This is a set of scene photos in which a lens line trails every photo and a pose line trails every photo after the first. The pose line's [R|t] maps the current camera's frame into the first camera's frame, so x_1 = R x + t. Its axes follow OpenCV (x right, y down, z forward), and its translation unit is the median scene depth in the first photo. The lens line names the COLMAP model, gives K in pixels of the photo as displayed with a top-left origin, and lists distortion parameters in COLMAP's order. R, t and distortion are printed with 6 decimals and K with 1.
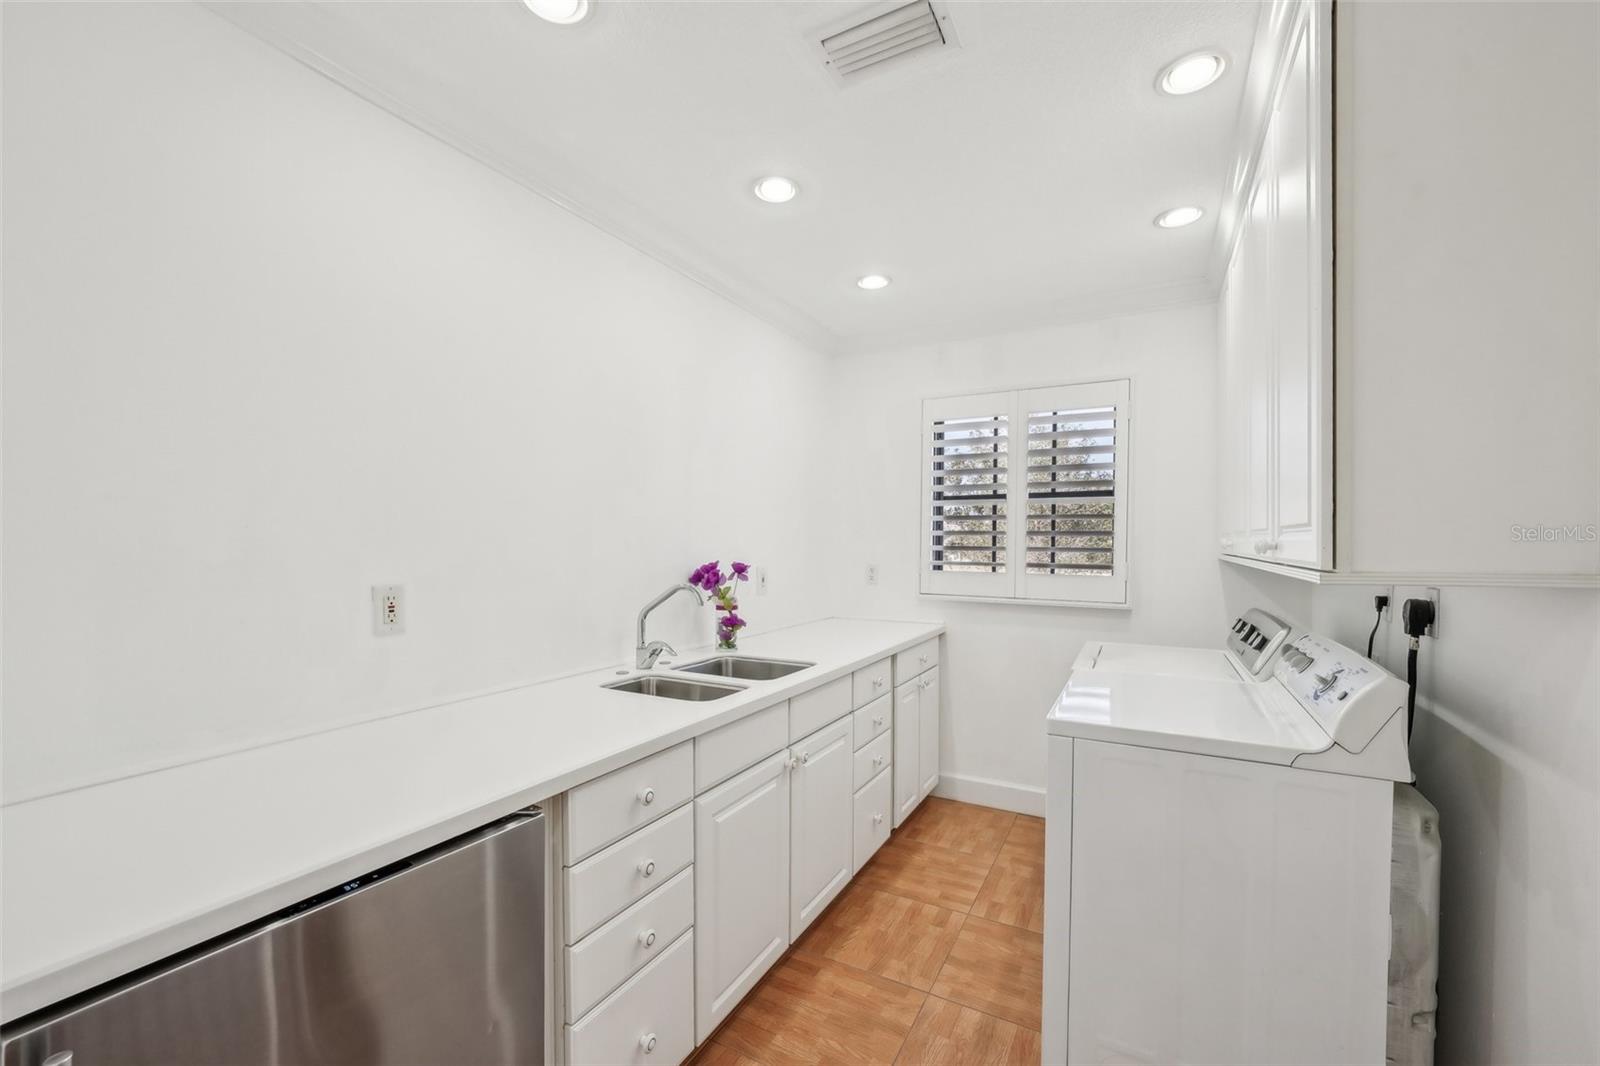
lens RADIAL K [[648.4, 0, 796.3], [0, 648.4, 546.4], [0, 0, 1]] dist [-0.015003, 0.005945]
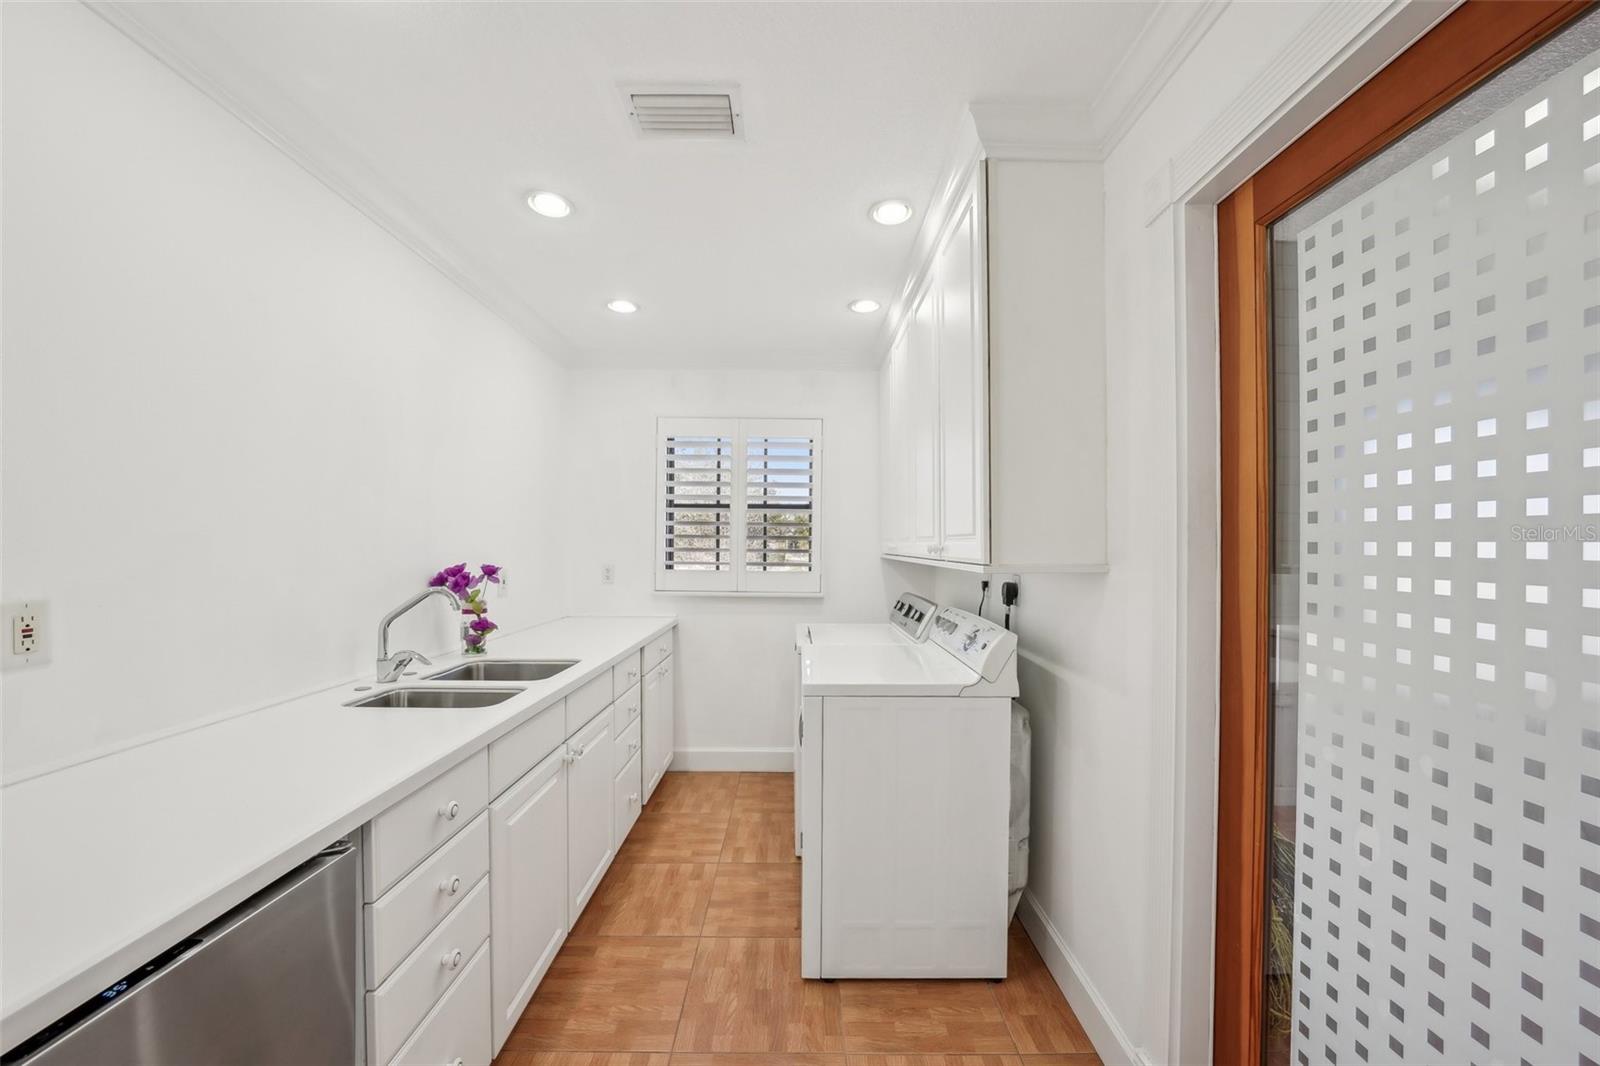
lens RADIAL K [[591.5, 0, 794.3], [0, 591.5, 537.1], [0, 0, 1]] dist [-0.026106, 0.008392]
pose [[0.872877, 0.009410, 0.487849, -0.138708], [-0.000451, 0.999829, -0.018477, -0.000741], [-0.487939, 0.015908, 0.872733, -0.004796]]
